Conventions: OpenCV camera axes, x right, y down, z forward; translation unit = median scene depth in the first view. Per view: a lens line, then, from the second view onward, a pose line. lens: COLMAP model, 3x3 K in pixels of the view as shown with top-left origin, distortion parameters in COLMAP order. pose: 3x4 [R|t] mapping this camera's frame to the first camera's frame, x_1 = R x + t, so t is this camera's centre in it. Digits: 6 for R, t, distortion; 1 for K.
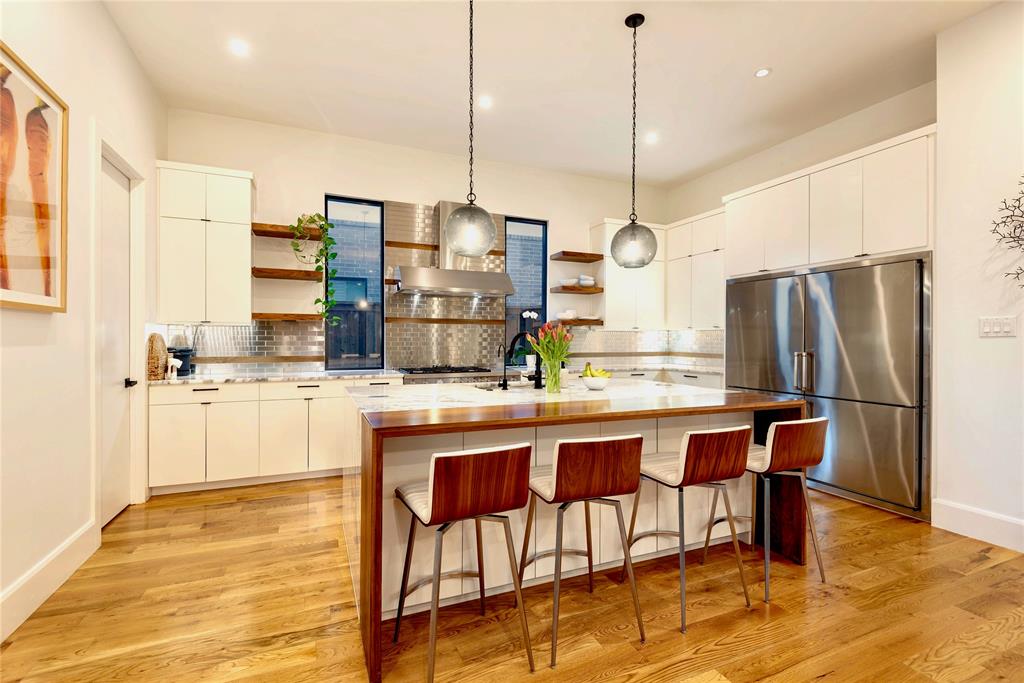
lens RADIAL K [[459.9, 0, 511.7], [0, 459.9, 339.4], [0, 0, 1]] dist [0.020469, -0.007418]
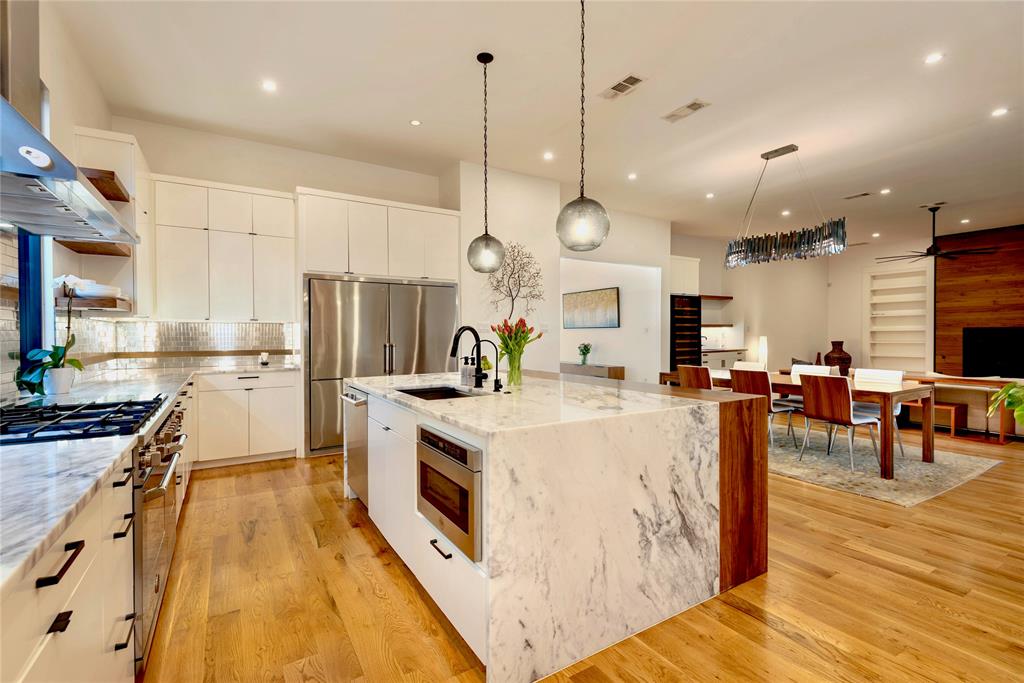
lens RADIAL K [[459.9, 0, 512.2], [0, 459.9, 338.5], [0, 0, 1]] dist [0.020469, -0.007418]
pose [[-0.132982, -0.011645, 0.991050, -0.563786], [0.001635, 0.999927, 0.011968, -0.001146], [-0.991117, 0.003212, -0.132953, 0.685908]]
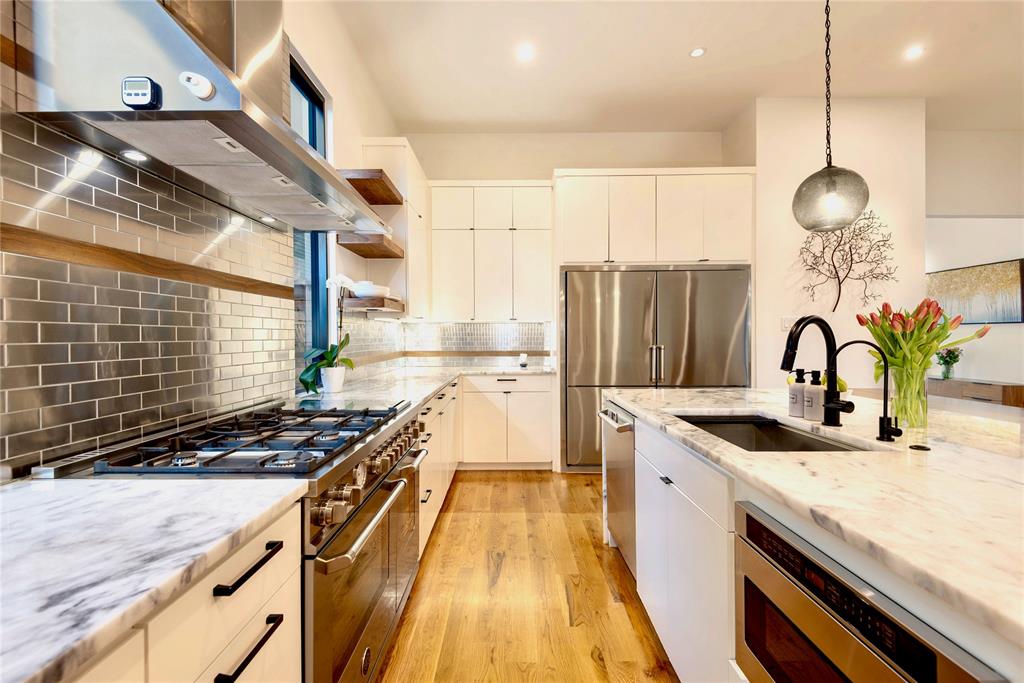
lens RADIAL K [[459.9, 0, 509.6], [0, 459.9, 339.6], [0, 0, 1]] dist [0.020469, -0.007418]
pose [[0.405883, -0.011047, 0.913858, -0.369114], [0.005119, 0.999939, 0.009814, 0.002428], [-0.913911, 0.000695, 0.405915, 0.727785]]
